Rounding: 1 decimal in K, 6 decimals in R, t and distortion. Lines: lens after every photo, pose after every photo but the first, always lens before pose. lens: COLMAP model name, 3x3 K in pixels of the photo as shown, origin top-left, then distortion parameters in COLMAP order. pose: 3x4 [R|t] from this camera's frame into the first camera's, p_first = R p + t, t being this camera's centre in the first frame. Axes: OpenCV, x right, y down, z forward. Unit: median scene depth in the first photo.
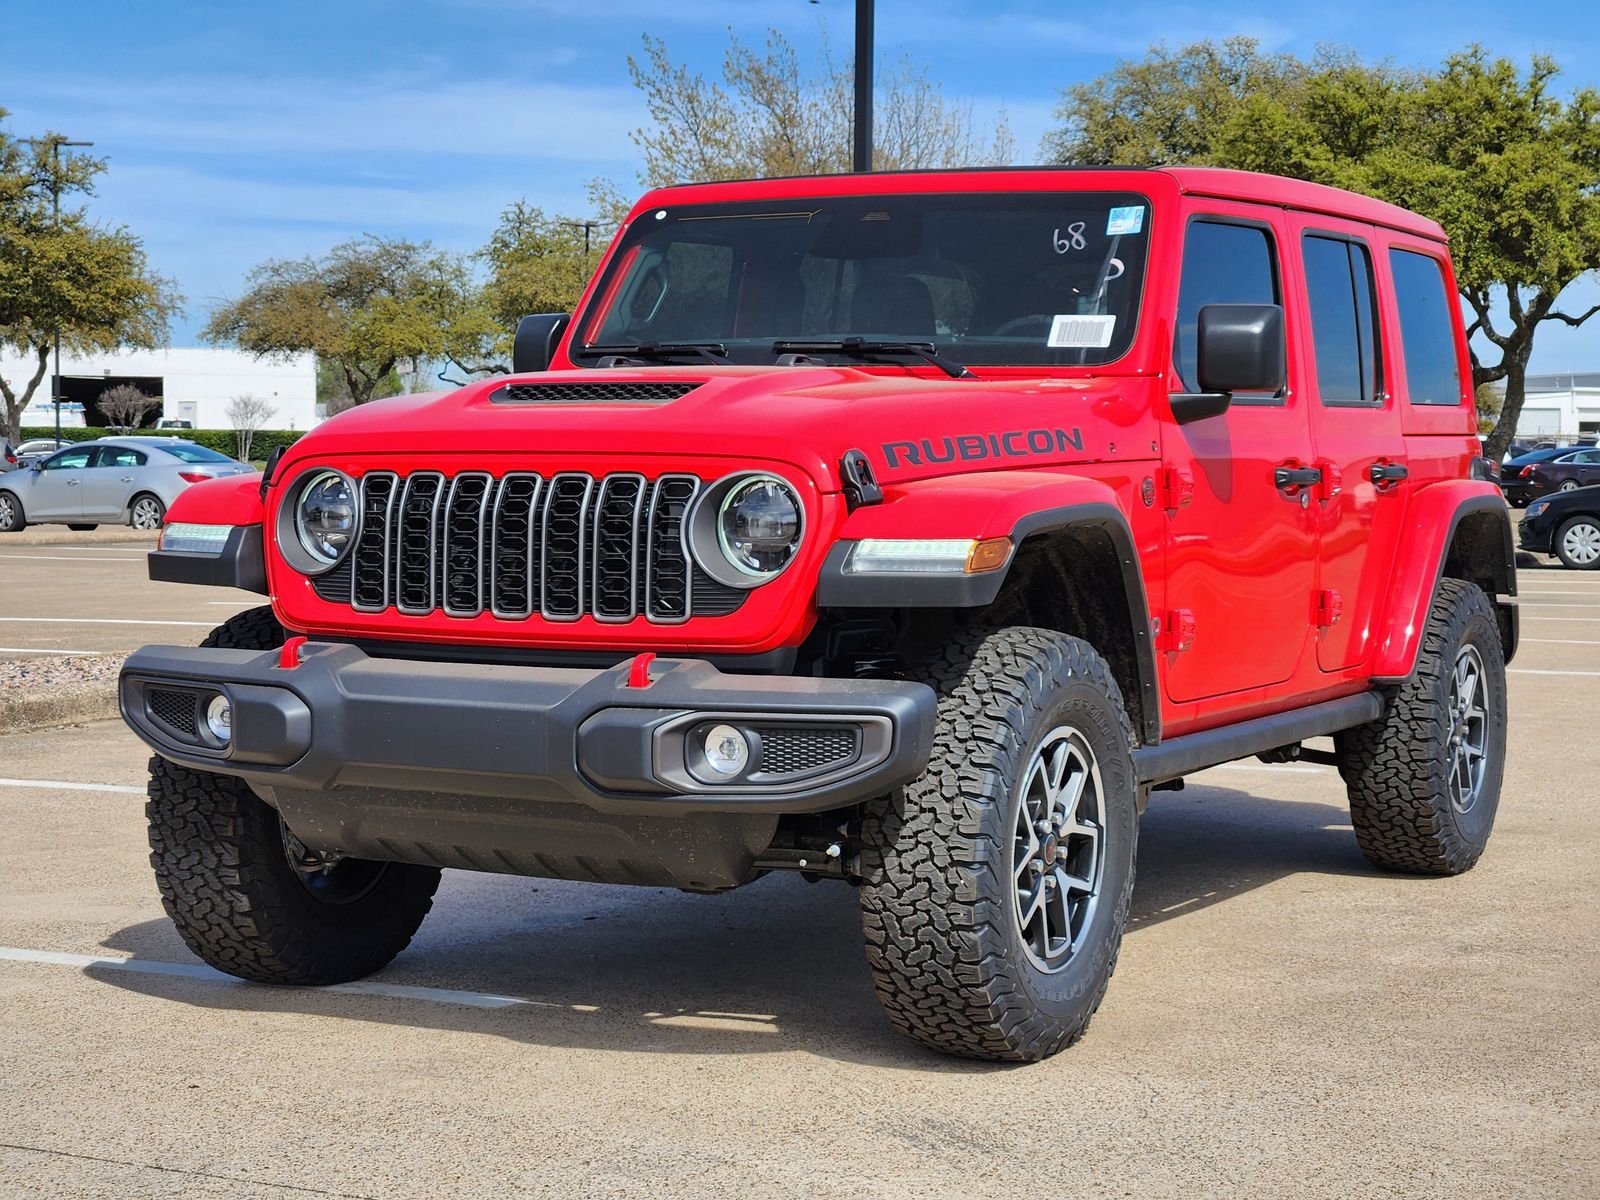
lens RADIAL K [[3001.8, 0, 824.1], [0, 3001.8, 599.2], [0, 0, 1]] dist [-0.221648, 2.487167]
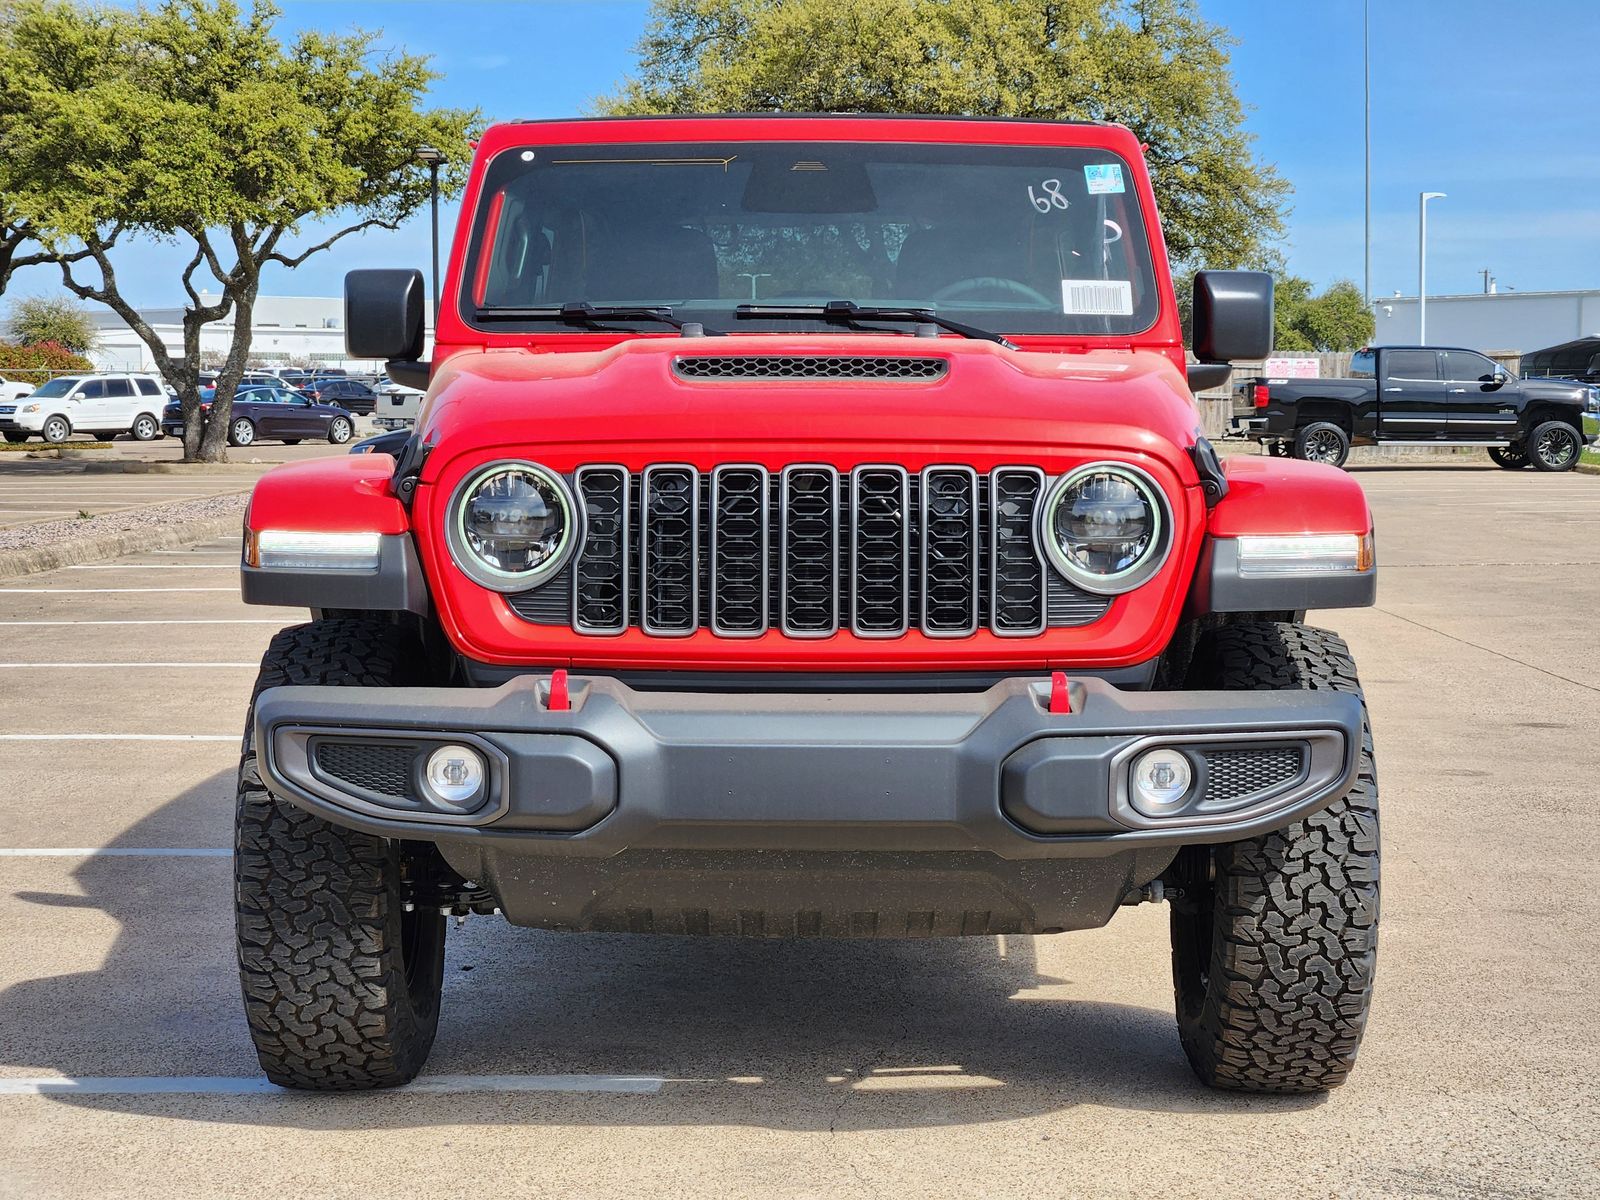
lens RADIAL K [[2986.1, 0, 800.0], [0, 2986.1, 600.0], [0, 0, 1]] dist [-0.162935, 1.715908]
pose [[0.894897, -0.036773, 0.444754, -0.493395], [0.027057, 0.999237, 0.028177, -0.028692], [-0.445451, -0.013182, 0.895209, 0.249075]]
